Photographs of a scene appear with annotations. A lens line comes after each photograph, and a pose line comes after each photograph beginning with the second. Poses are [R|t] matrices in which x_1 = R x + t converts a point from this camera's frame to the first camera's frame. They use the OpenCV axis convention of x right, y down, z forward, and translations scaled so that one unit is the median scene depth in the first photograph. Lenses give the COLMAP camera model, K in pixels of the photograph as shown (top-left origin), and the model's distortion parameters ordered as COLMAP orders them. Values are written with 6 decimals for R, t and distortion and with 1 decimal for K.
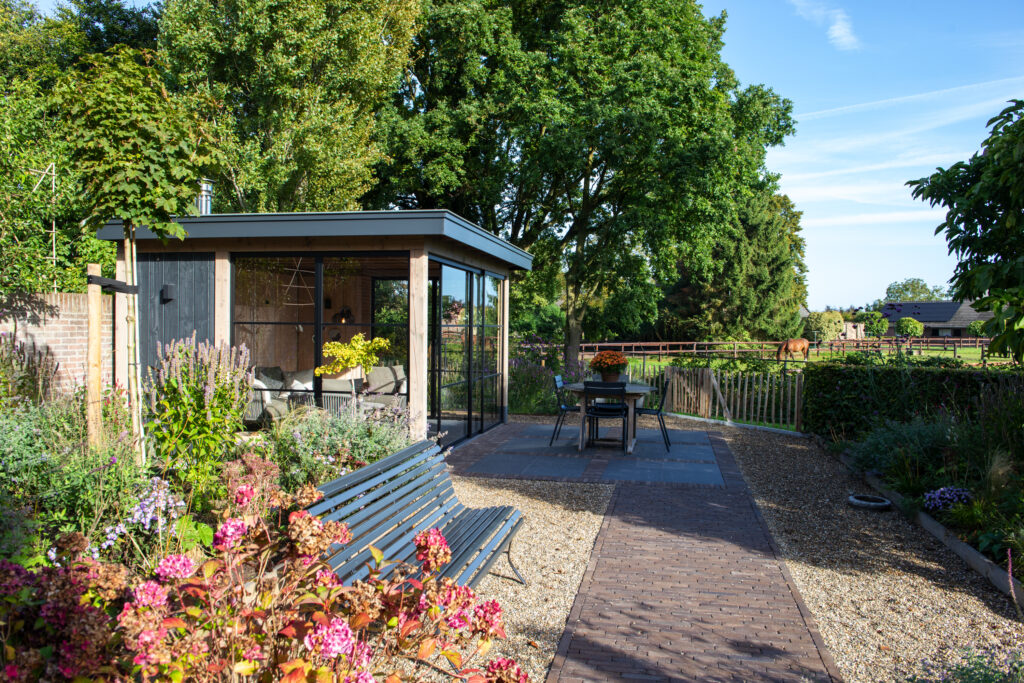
lens RADIAL K [[784.4, 0, 512.0], [0, 784.4, 341.5], [0, 0, 1]] dist [-0.040715, 0.001009]
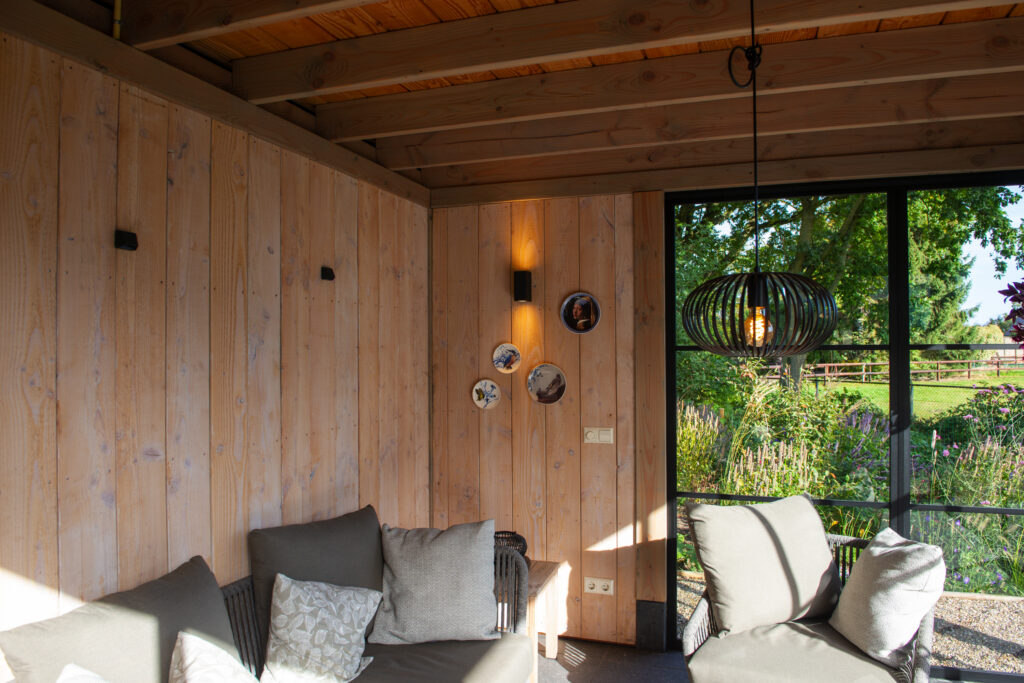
lens RADIAL K [[710.6, 0, 512.0], [0, 710.6, 341.5], [0, 0, 1]] dist [-0.049365, -0.002727]
pose [[0.992624, -0.018461, -0.119823, -0.277959], [0.014826, 0.999404, -0.031159, -0.022791], [0.120327, 0.029153, 0.992306, 0.971117]]
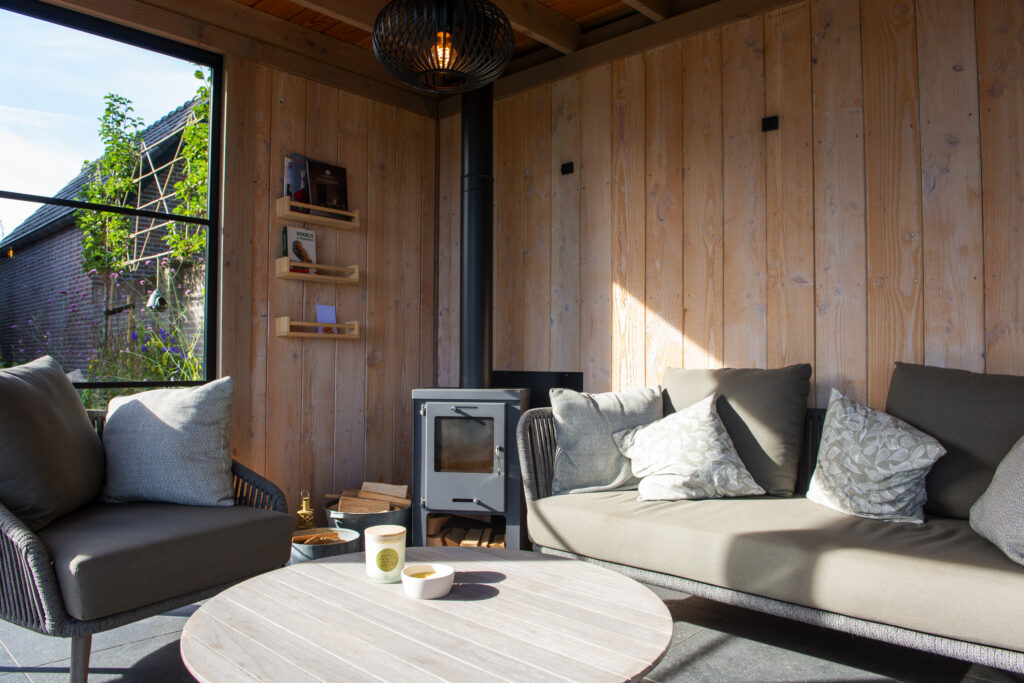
lens RADIAL K [[710.6, 0, 512.0], [0, 710.6, 341.5], [0, 0, 1]] dist [-0.049365, -0.002727]
pose [[-0.515018, -0.039343, -0.856276, -0.115274], [-0.031566, 0.999139, -0.026921, 0.040653], [0.856598, 0.013165, -0.515816, 1.228943]]
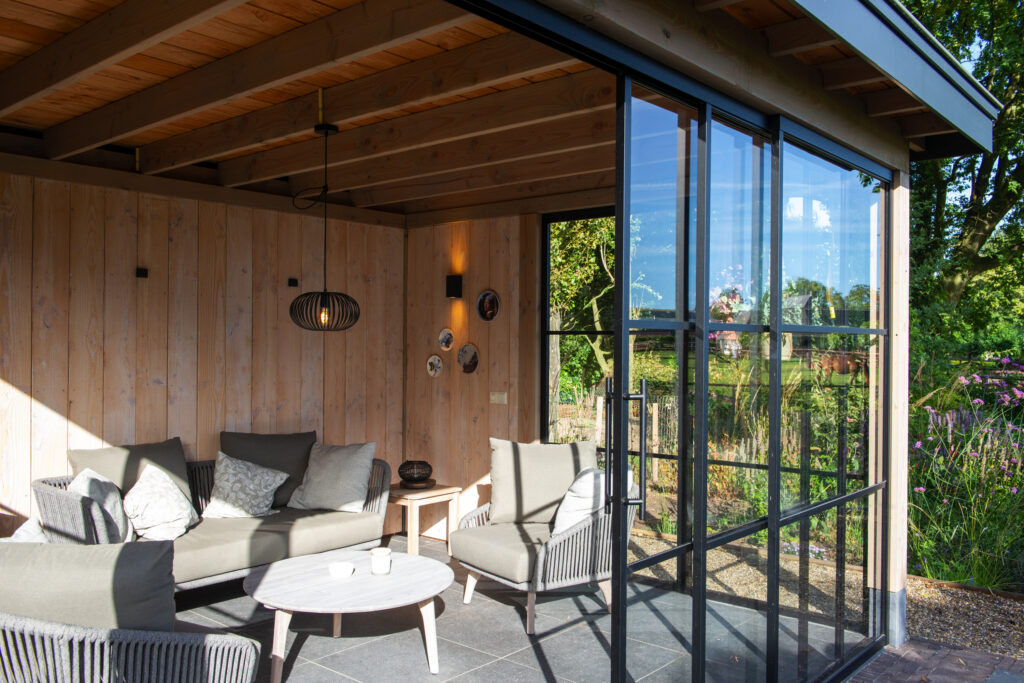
lens RADIAL K [[859.5, 0, 512.0], [0, 859.5, 341.5], [0, 0, 1]] dist [-0.000297, -0.014963]
pose [[0.876326, -0.006257, -0.481678, 0.028966], [-0.005796, 0.999706, -0.023531, -0.009379], [0.481684, 0.023413, 0.876032, 0.819352]]
